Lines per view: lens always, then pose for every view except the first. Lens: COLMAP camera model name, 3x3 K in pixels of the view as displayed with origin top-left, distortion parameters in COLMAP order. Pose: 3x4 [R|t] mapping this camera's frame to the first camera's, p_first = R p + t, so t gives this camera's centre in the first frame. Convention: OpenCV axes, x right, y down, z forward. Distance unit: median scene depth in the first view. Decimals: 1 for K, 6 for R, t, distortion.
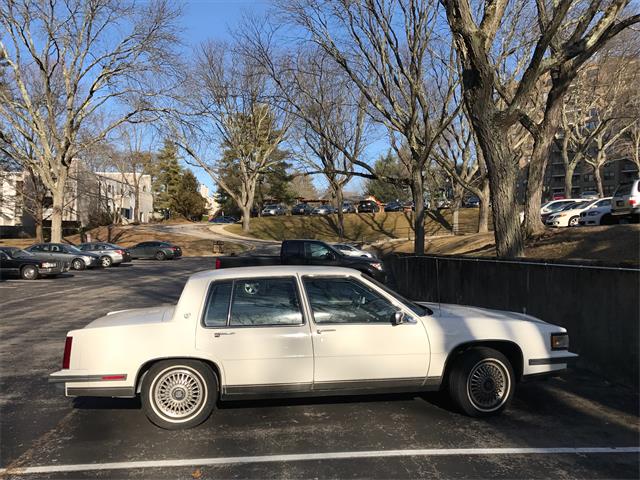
lens RADIAL K [[631.2, 0, 320.0], [0, 631.2, 240.0], [0, 0, 1]] dist [0.005921, -0.002471]
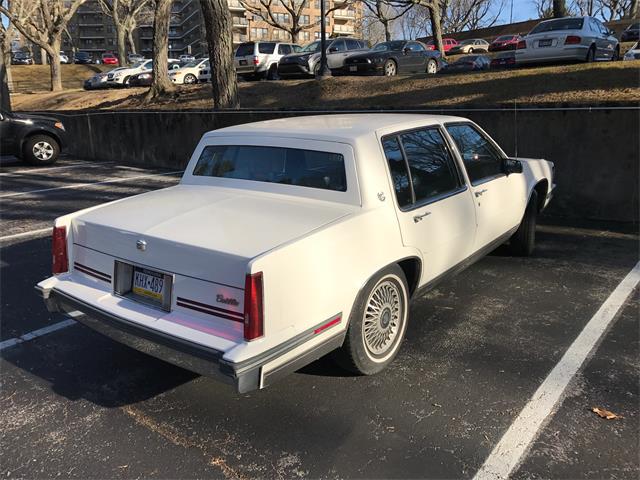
lens RADIAL K [[531.9, 0, 320.0], [0, 531.9, 240.0], [0, 0, 1]] dist [0.021573, -0.010754]
pose [[0.694008, -0.192106, 0.693865, -0.173816], [0.011386, 0.966553, 0.256215, 0.007762], [-0.719878, -0.169915, 0.672982, 0.192963]]
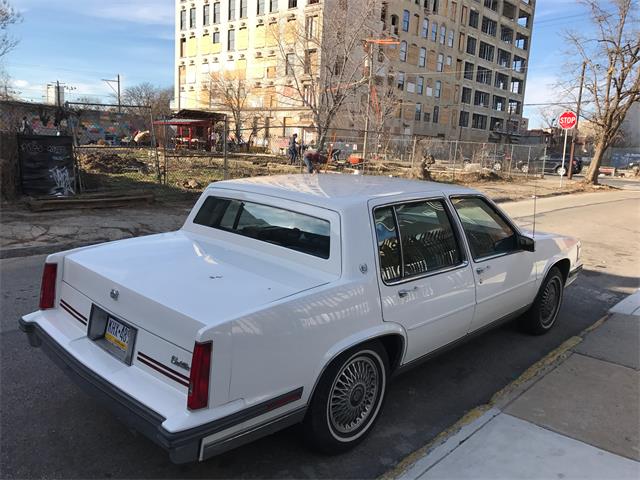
lens RADIAL K [[531.9, 0, 320.0], [0, 531.9, 240.0], [0, 0, 1]] dist [0.021573, -0.010754]
pose [[0.768031, -0.068601, 0.636728, -0.157013], [-0.070419, 0.979171, 0.190436, 0.000128], [-0.636529, -0.191099, 0.747203, 0.184090]]
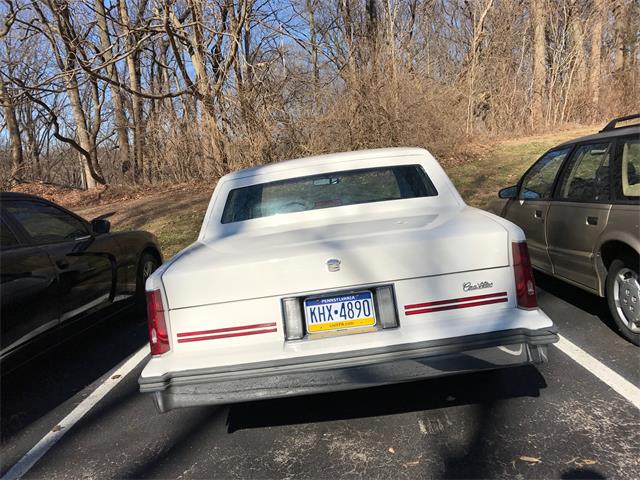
lens RADIAL K [[531.9, 0, 320.0], [0, 531.9, 240.0], [0, 0, 1]] dist [0.021573, -0.010754]
pose [[0.134980, -0.107172, 0.985035, -0.224259], [0.124826, 0.988052, 0.090396, 0.027313], [-0.982954, 0.110756, 0.146745, 0.302380]]
